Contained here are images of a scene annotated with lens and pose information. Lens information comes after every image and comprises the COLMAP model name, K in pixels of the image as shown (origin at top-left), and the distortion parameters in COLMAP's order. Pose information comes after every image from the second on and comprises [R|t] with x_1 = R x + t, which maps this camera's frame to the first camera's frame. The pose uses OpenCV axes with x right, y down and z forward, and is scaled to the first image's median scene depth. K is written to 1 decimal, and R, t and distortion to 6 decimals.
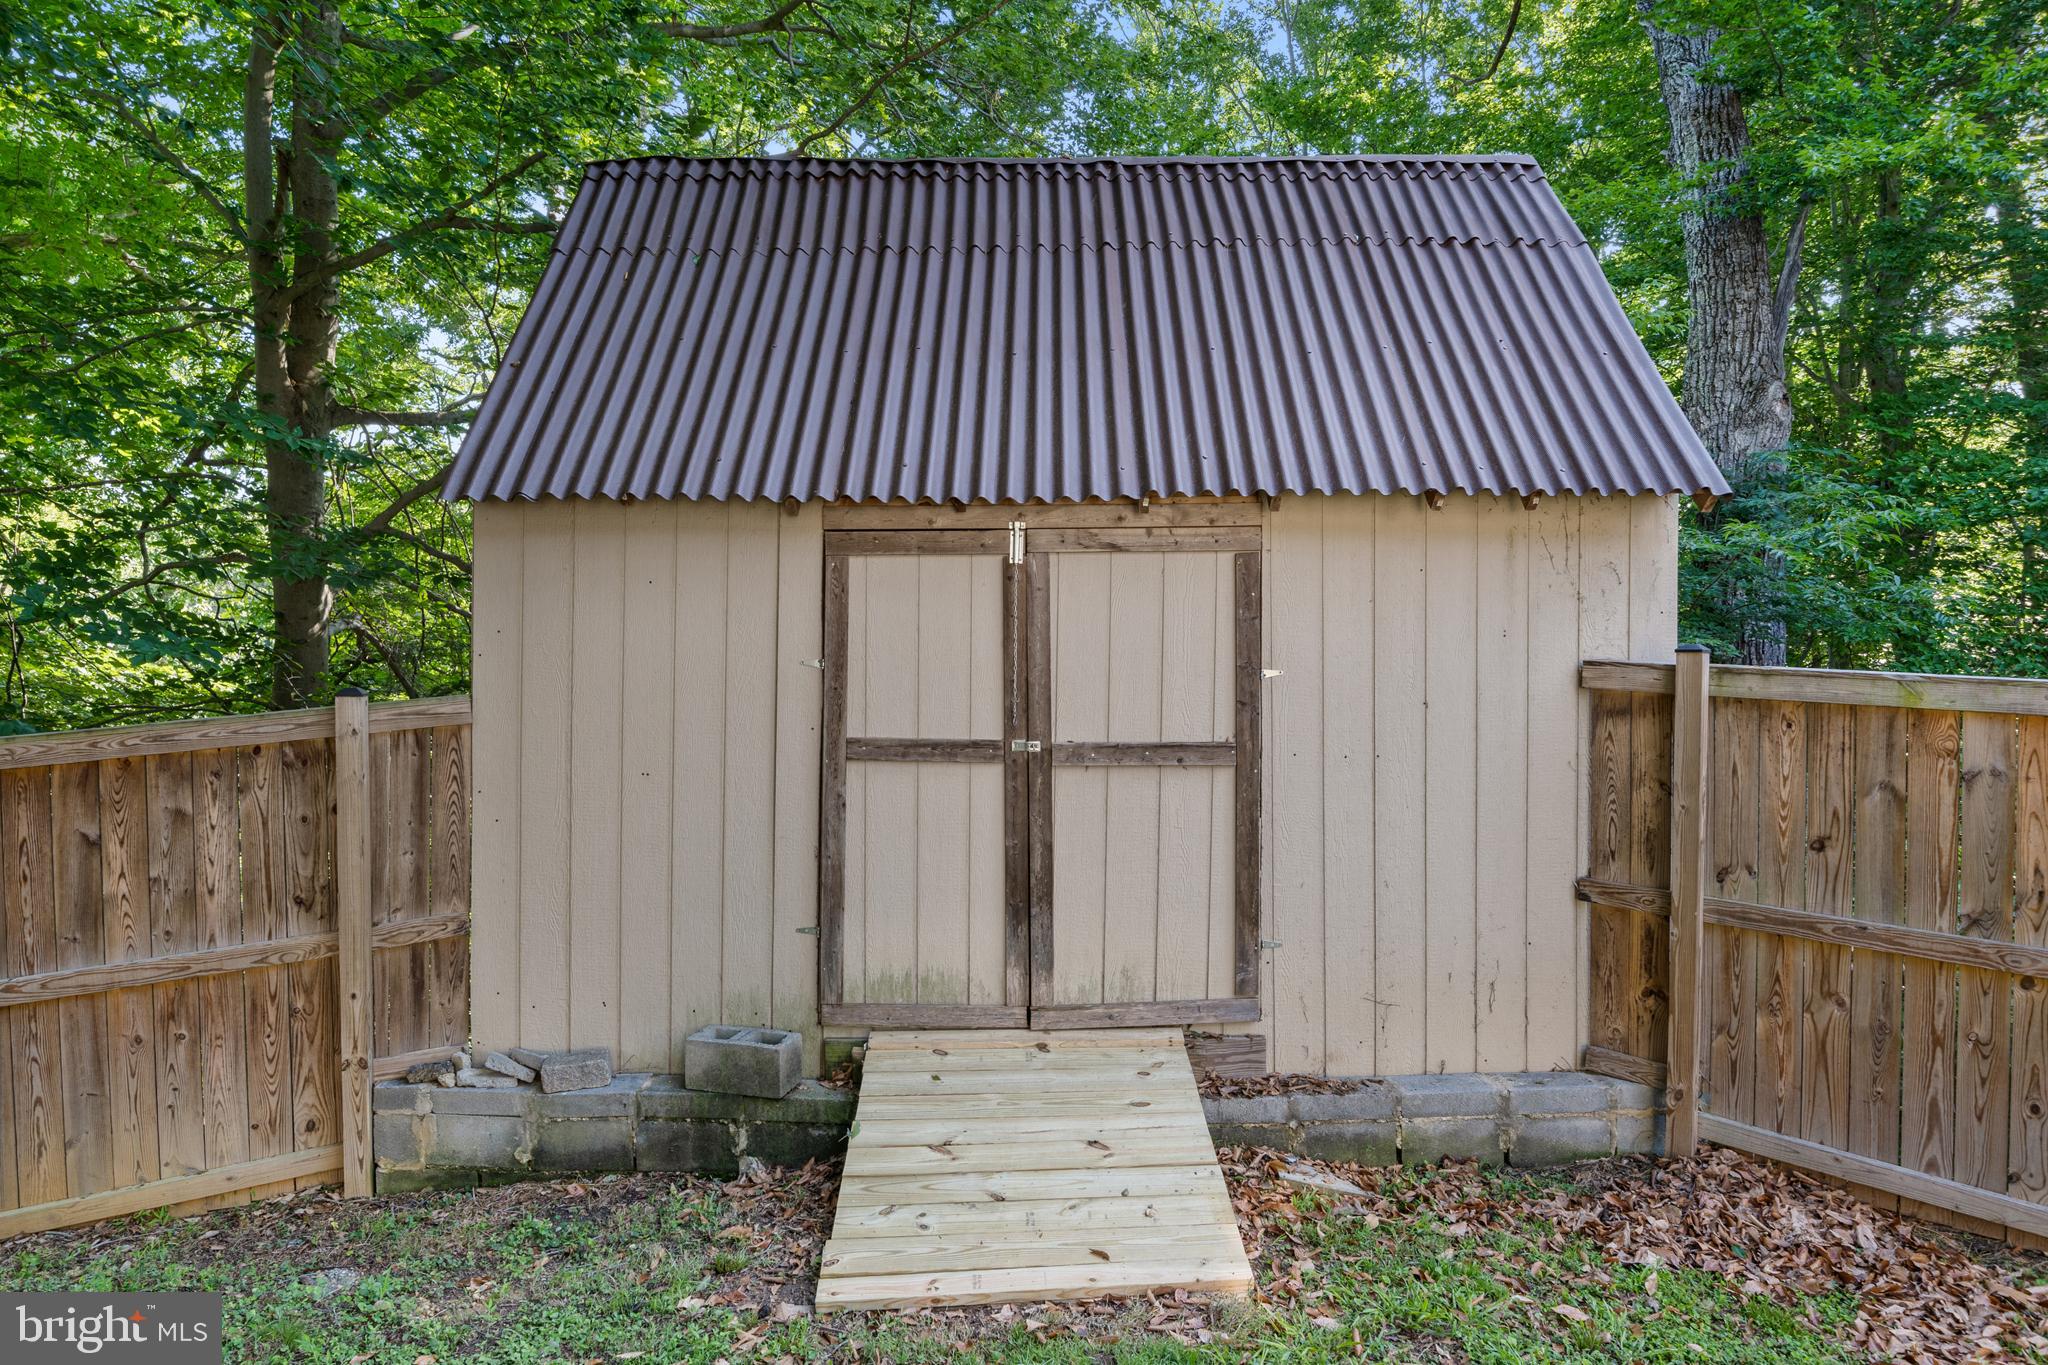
lens RADIAL K [[1188.8, 0, 1024.0], [0, 1188.8, 682.5], [0, 0, 1]] dist [-0.015839, -0.003828]
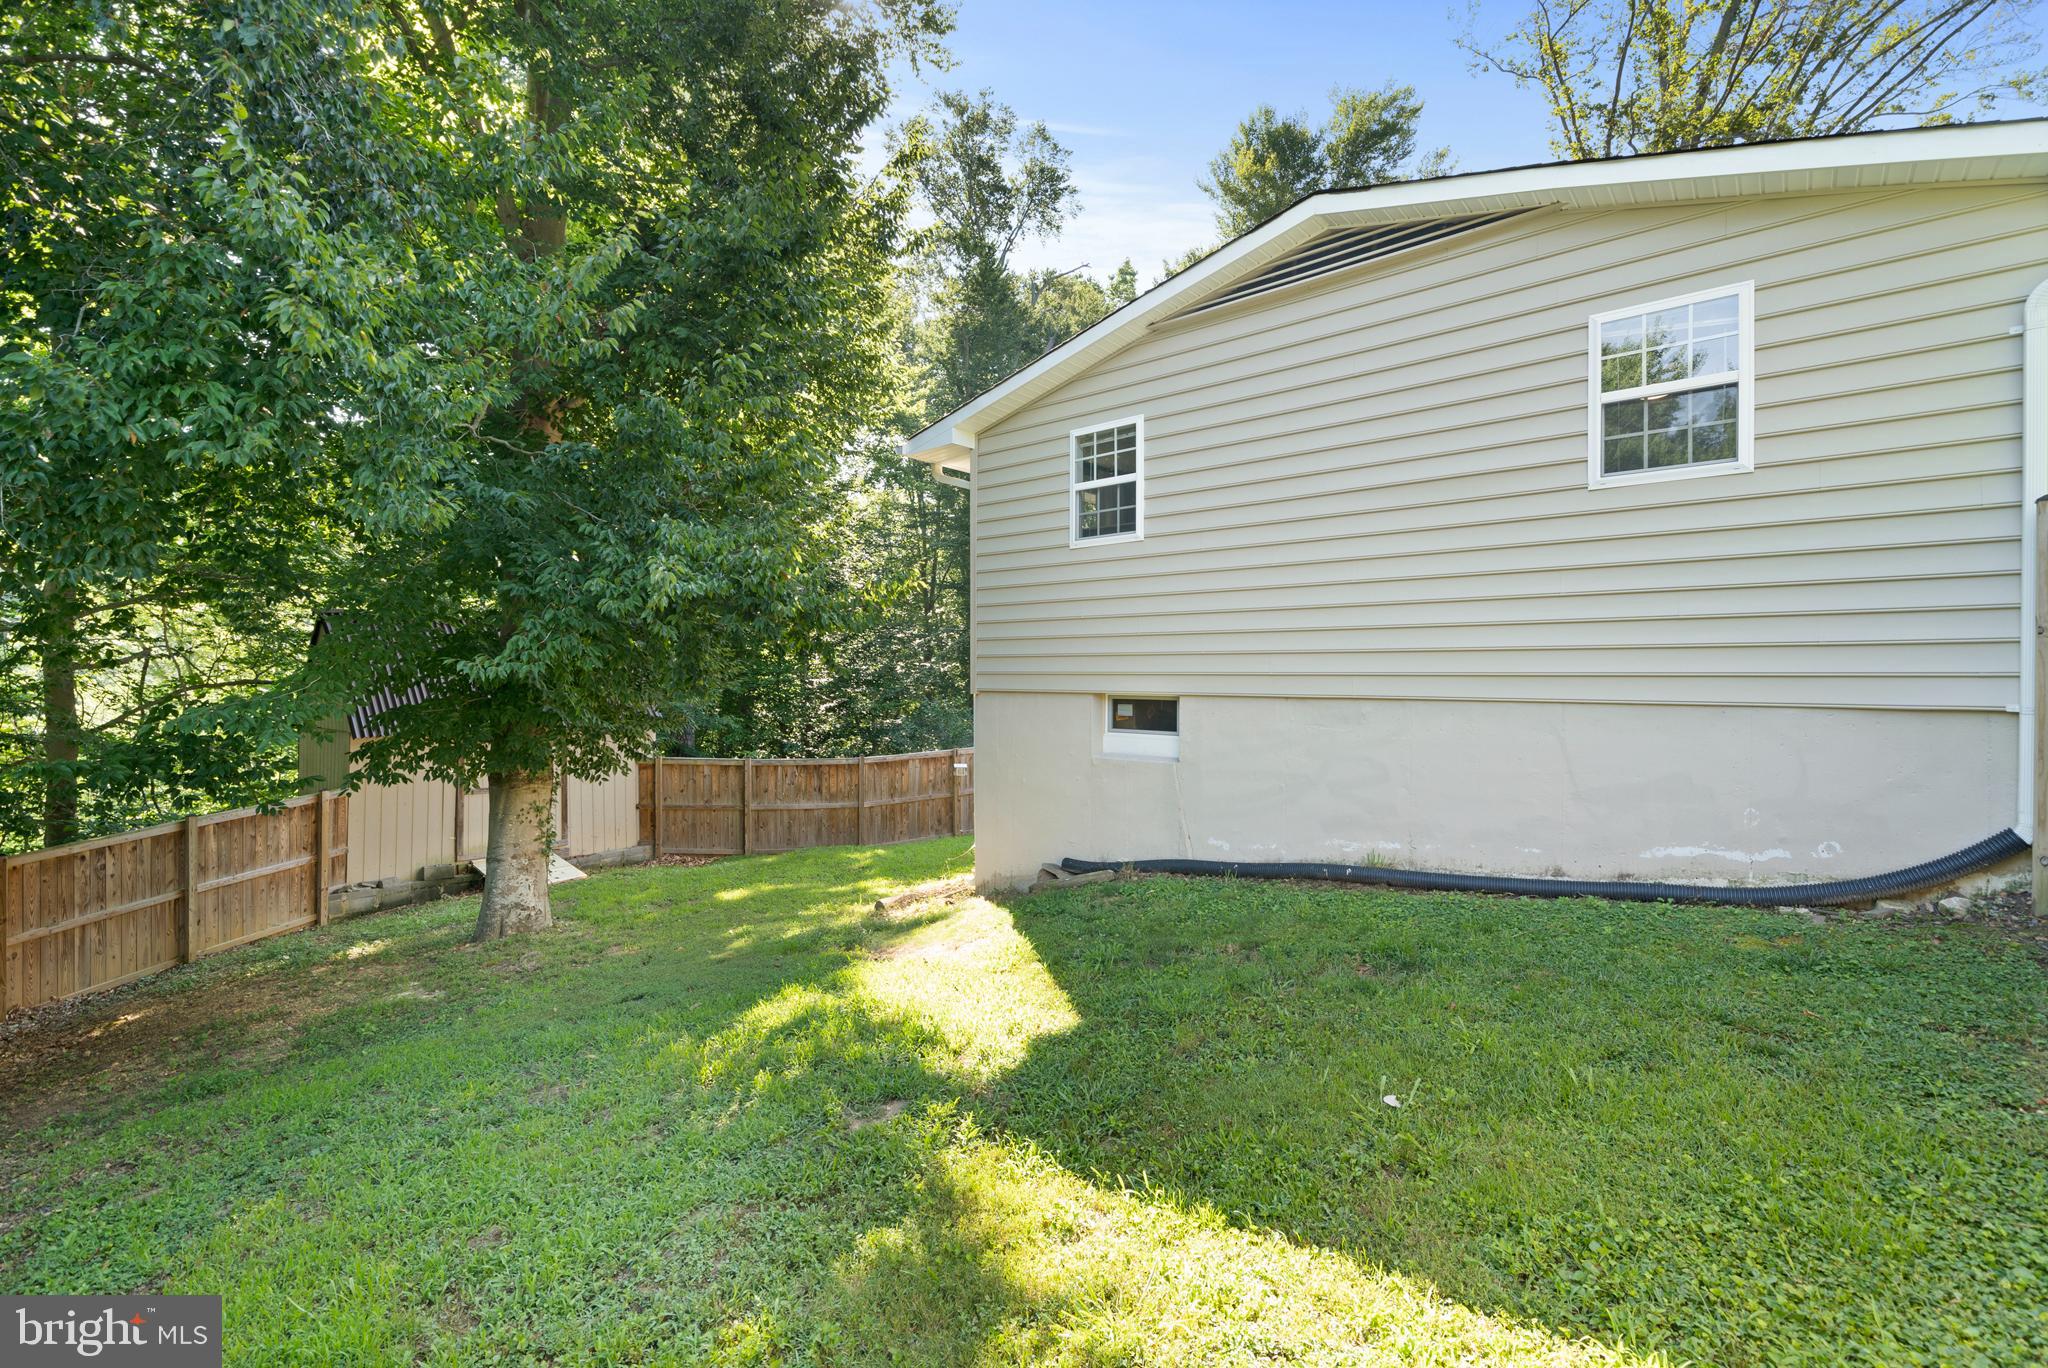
lens RADIAL K [[937.0, 0, 1030.2], [0, 937.0, 680.3], [0, 0, 1]] dist [-0.000894, -0.000605]
pose [[0.652345, -0.010212, 0.757854, -1.370477], [0.035625, 0.999217, -0.017202, -0.214081], [-0.757085, 0.038220, 0.652198, -2.714638]]
